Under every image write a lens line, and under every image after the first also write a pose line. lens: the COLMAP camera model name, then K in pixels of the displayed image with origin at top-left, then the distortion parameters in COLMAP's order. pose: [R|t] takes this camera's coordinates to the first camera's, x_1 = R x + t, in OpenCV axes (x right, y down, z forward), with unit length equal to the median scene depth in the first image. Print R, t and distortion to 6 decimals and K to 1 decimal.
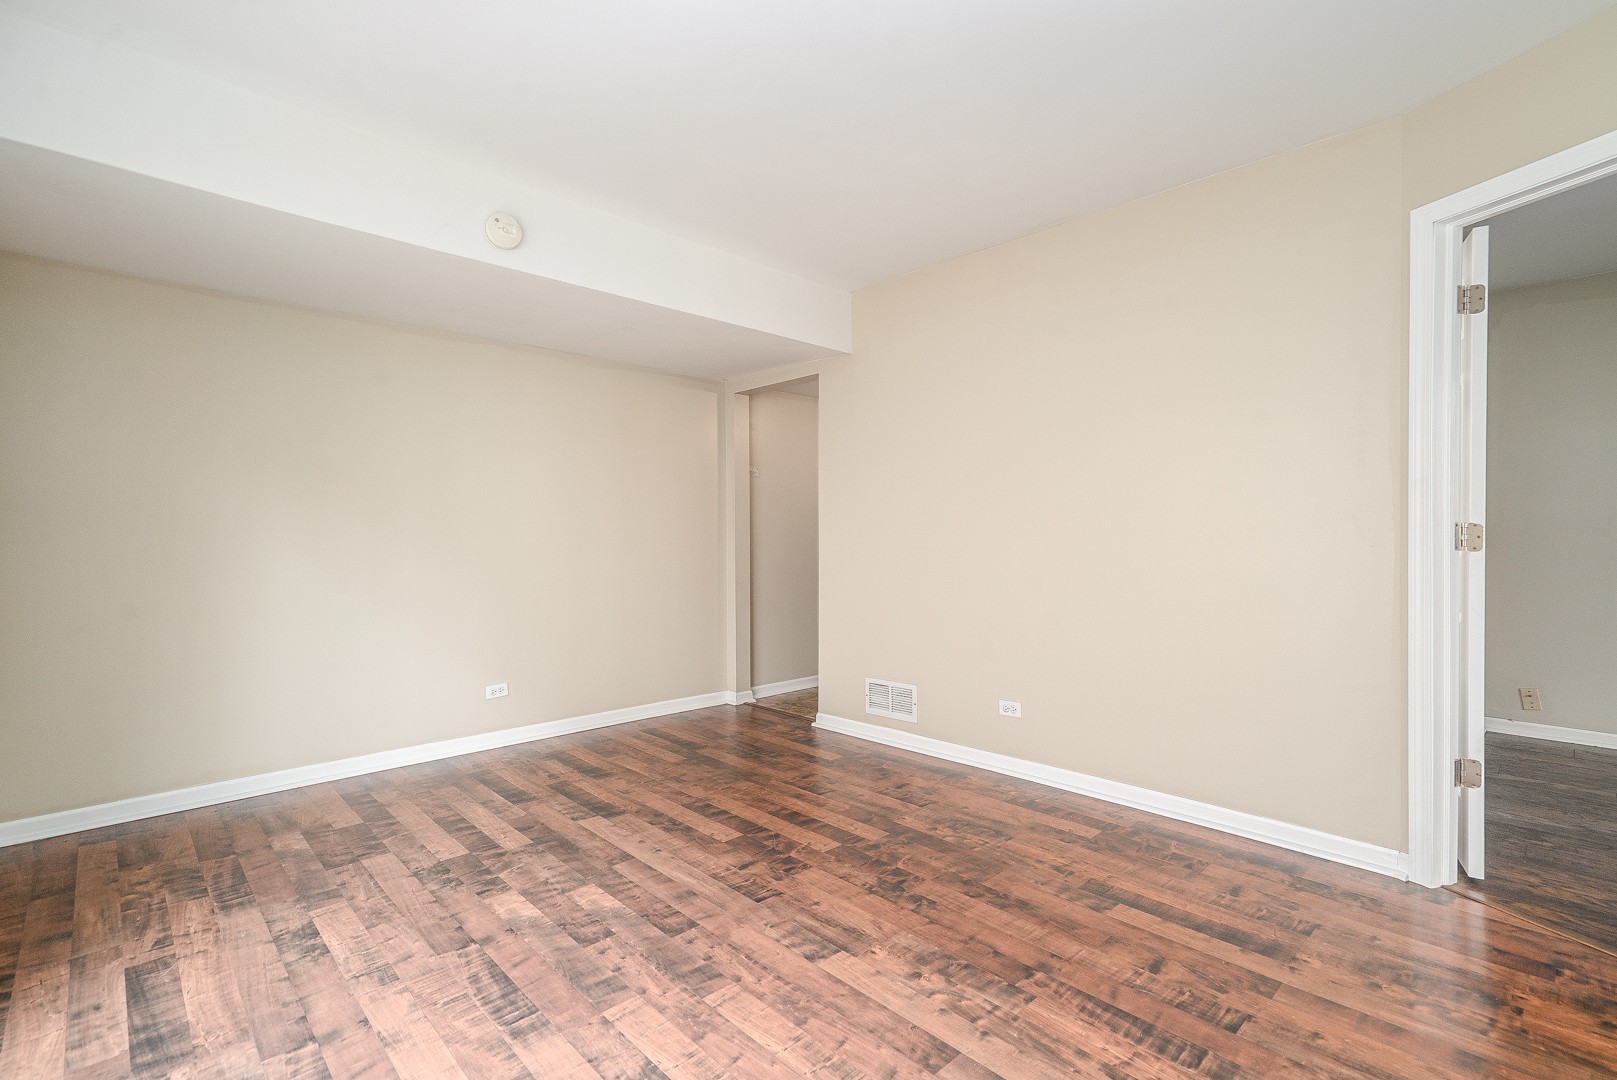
lens RADIAL K [[742.3, 0, 807.6], [0, 742.3, 541.4], [0, 0, 1]] dist [-0.000564, 0.000242]
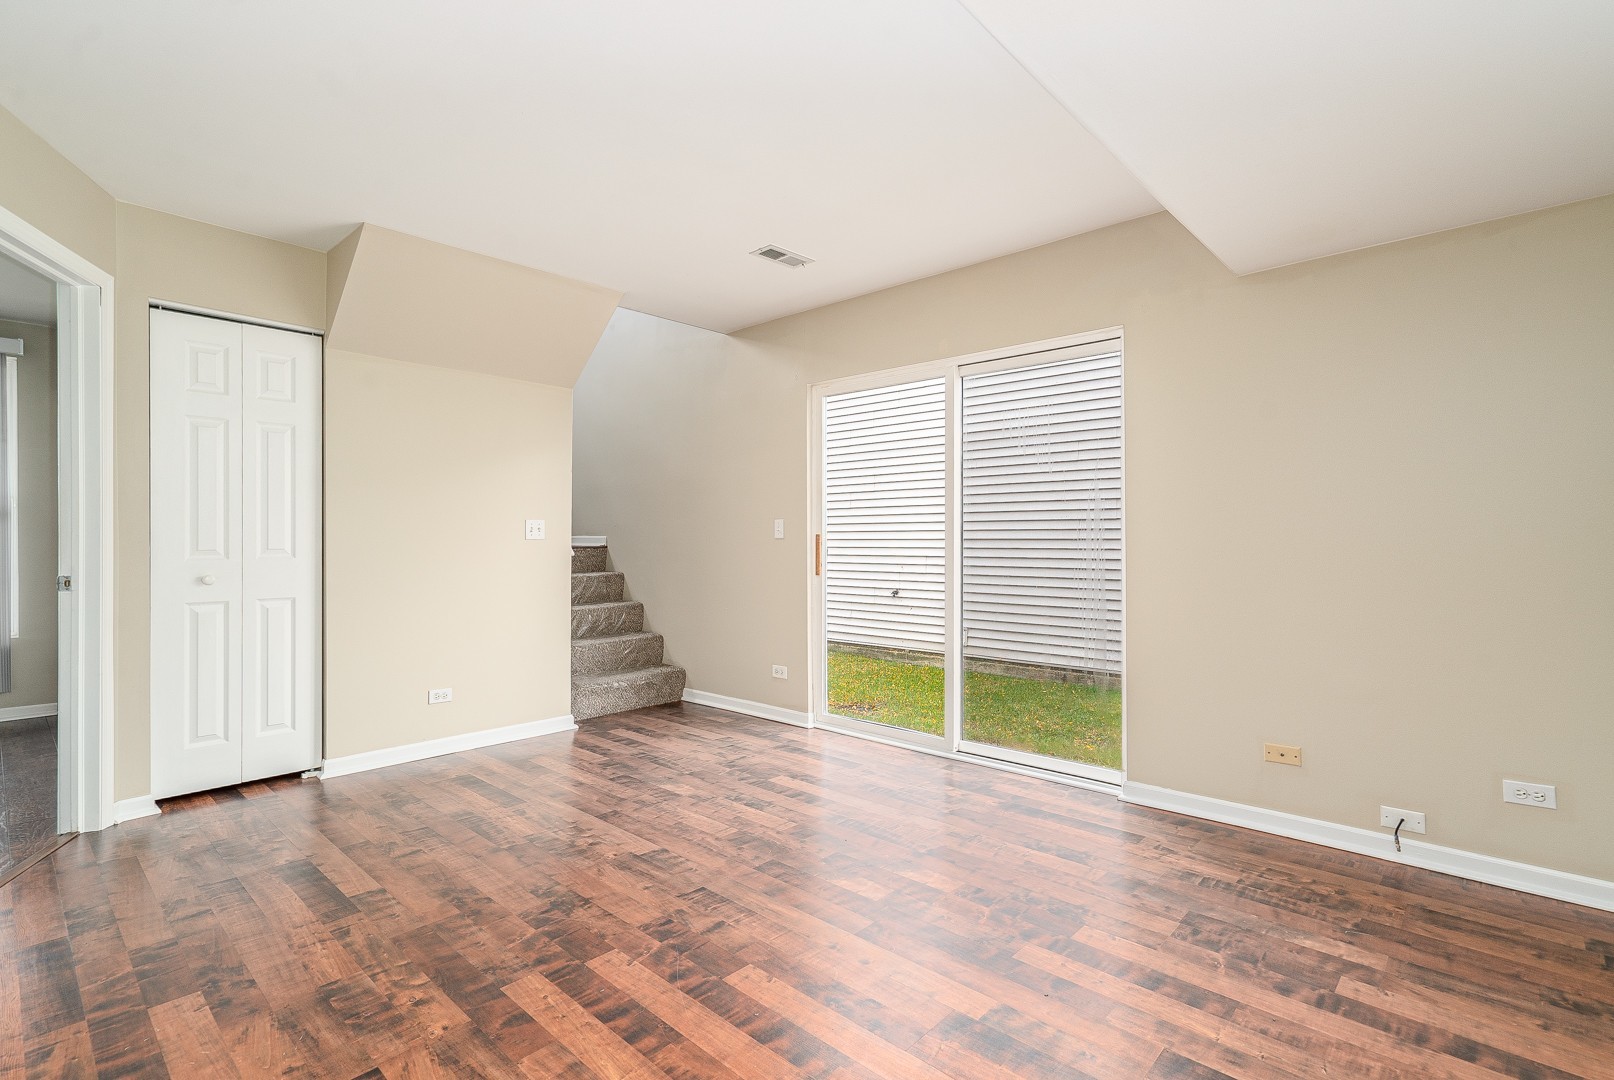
lens RADIAL K [[740.9, 0, 808.4], [0, 740.9, 538.5], [0, 0, 1]] dist [-0.000564, 0.000242]
pose [[-0.997797, 0.003869, -0.066230, -0.139137], [0.003593, 0.999984, 0.004279, -0.009752], [0.066246, 0.004031, -0.997795, 1.924057]]
